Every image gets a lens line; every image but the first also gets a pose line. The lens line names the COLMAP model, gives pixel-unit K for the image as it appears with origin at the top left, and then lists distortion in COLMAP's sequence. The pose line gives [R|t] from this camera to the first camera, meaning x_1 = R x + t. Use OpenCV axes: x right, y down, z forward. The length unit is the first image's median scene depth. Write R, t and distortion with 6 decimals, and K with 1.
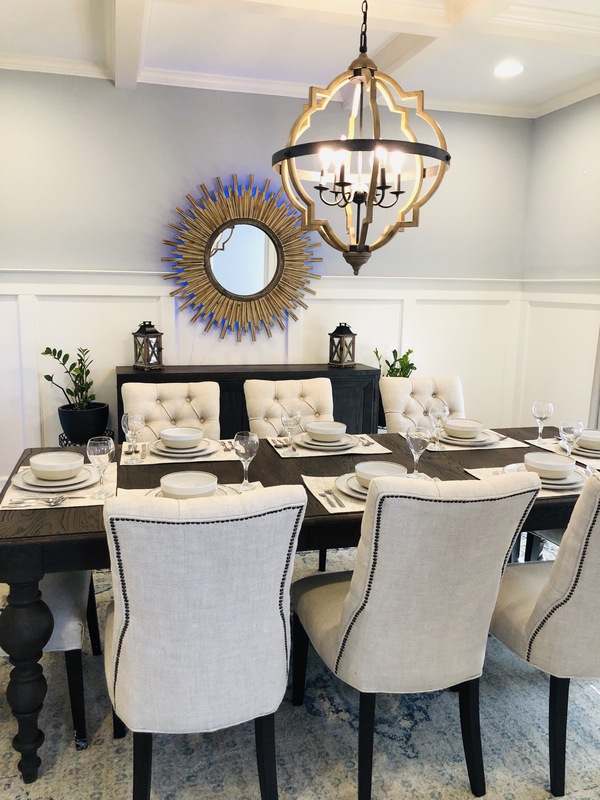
lens RADIAL K [[654.5, 0, 292.2], [0, 654.5, 396.2], [0, 0, 1]] dist [0.069971, -0.070176]
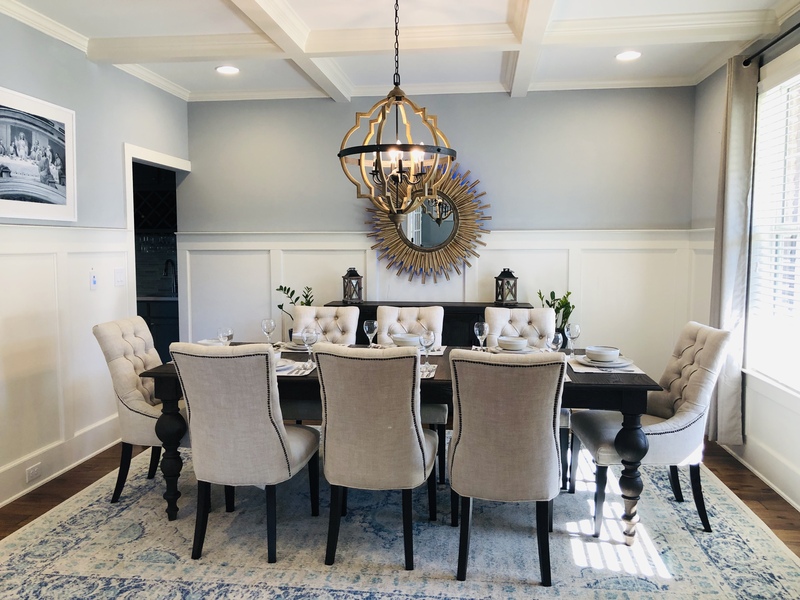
lens RADIAL K [[654.5, 0, 396.6], [0, 654.5, 300.5], [0, 0, 1]] dist [0.069971, -0.070176]
pose [[0.923128, 0.012654, -0.384284, 0.374773], [-0.045624, 0.996002, -0.076802, 0.051480], [0.381776, 0.088431, 0.920015, -0.195484]]
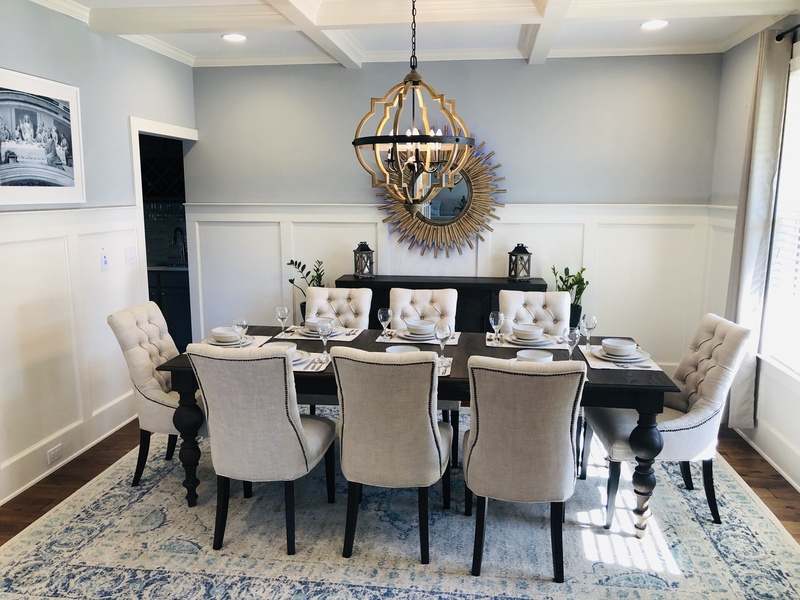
lens RADIAL K [[654.5, 0, 396.7], [0, 654.5, 308.0], [0, 0, 1]] dist [0.069971, -0.070176]
pose [[0.919684, 0.052282, -0.389164, 0.359082], [-0.049317, 0.998628, 0.017611, -0.005687], [0.389550, 0.002996, 0.921000, -0.195938]]
